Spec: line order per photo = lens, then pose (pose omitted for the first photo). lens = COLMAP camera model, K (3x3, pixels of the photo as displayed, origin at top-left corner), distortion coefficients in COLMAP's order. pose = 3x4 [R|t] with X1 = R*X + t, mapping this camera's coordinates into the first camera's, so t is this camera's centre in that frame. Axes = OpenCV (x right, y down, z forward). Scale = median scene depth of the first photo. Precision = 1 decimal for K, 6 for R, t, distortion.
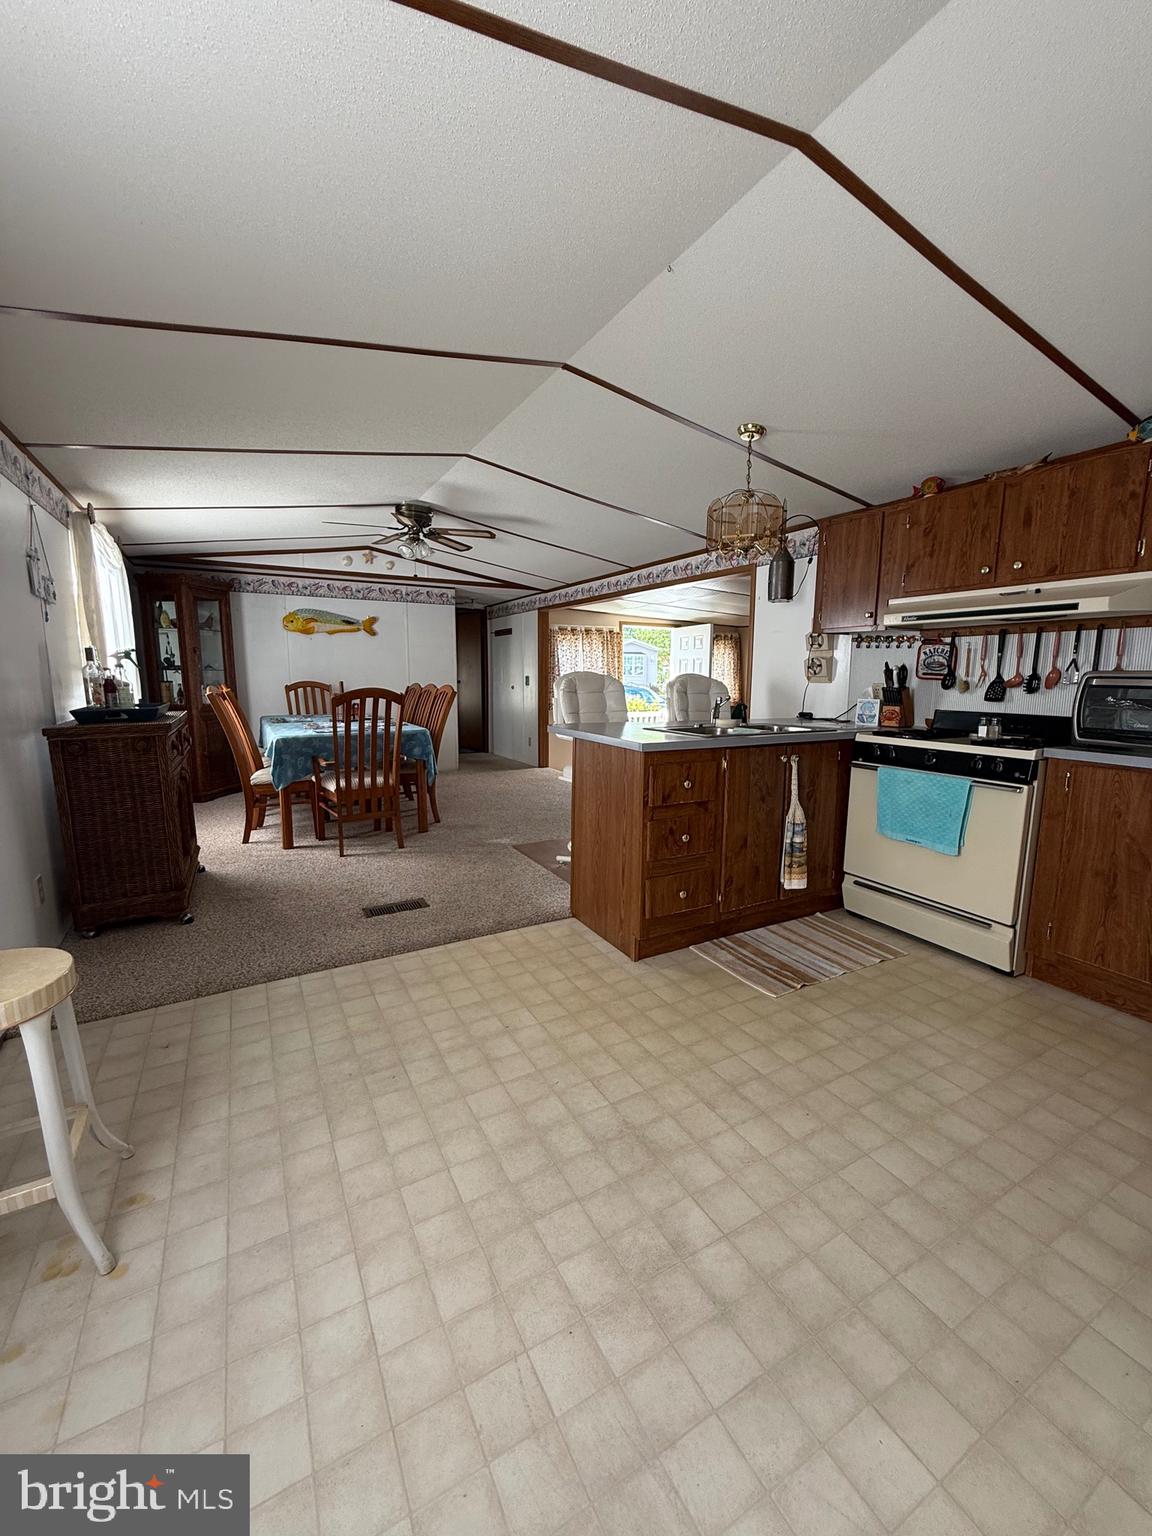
lens RADIAL K [[612.3, 0, 578.6], [0, 612.3, 763.2], [0, 0, 1]] dist [-0.001112, -0.000674]
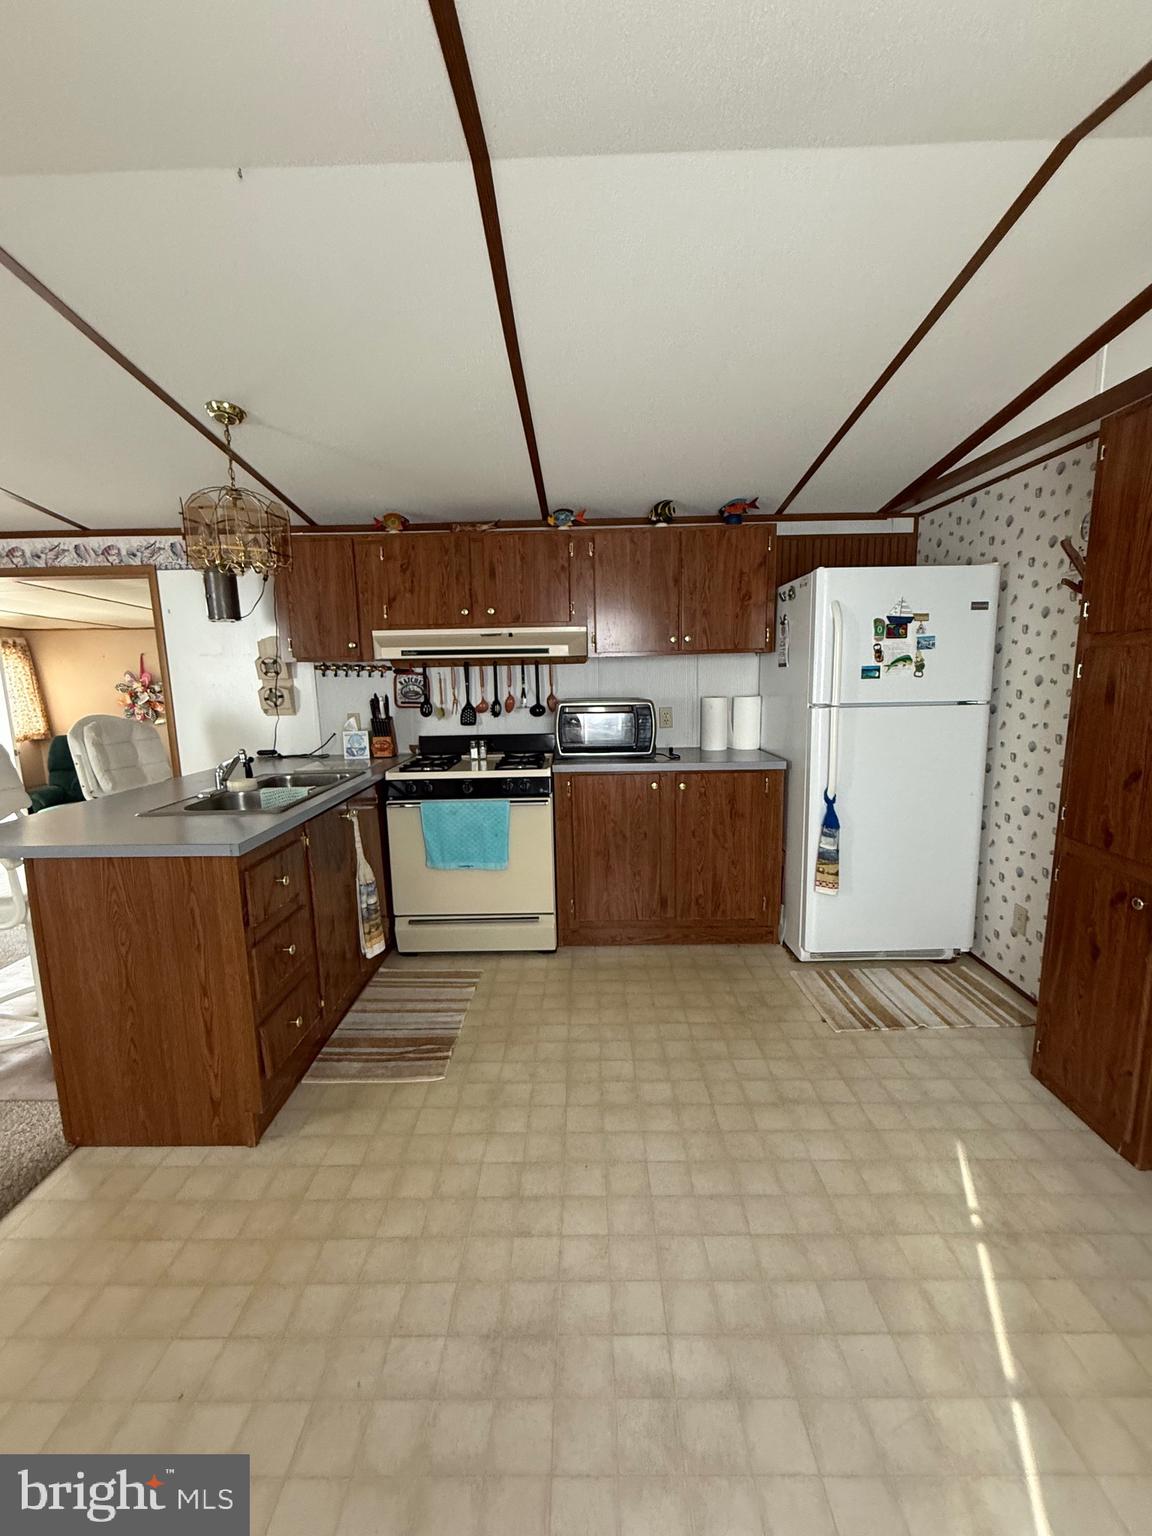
lens RADIAL K [[632.9, 0, 580.2], [0, 632.9, 769.2], [0, 0, 1]] dist [-0.000996, -0.000075]
pose [[0.494670, -0.153675, 0.855386, -0.239325], [0.149615, 0.984606, 0.090368, -0.096553], [-0.856106, 0.083276, 0.510047, 0.232147]]
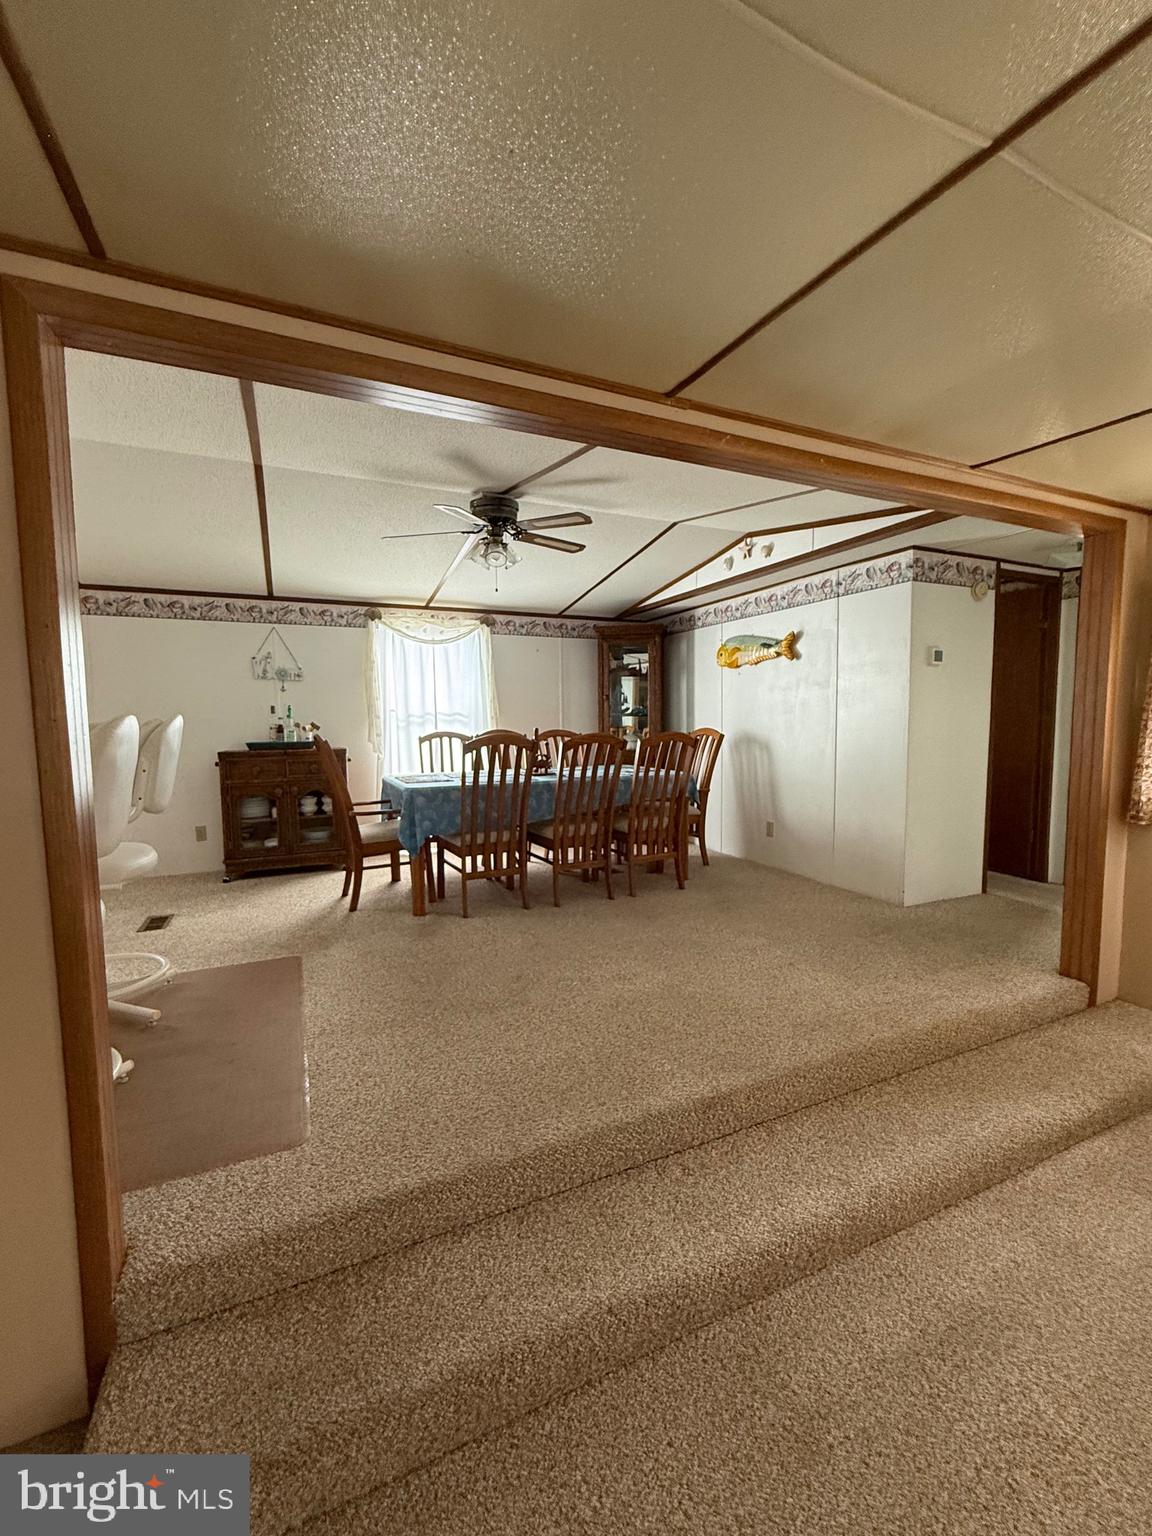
lens RADIAL K [[632.9, 0, 580.2], [0, 632.9, 769.2], [0, 0, 1]] dist [-0.000996, -0.000075]
pose [[-0.079689, 0.072735, -0.994163, 0.816289], [-0.138730, 0.986819, 0.083318, -0.265266], [0.987119, 0.144560, -0.068548, 1.879653]]
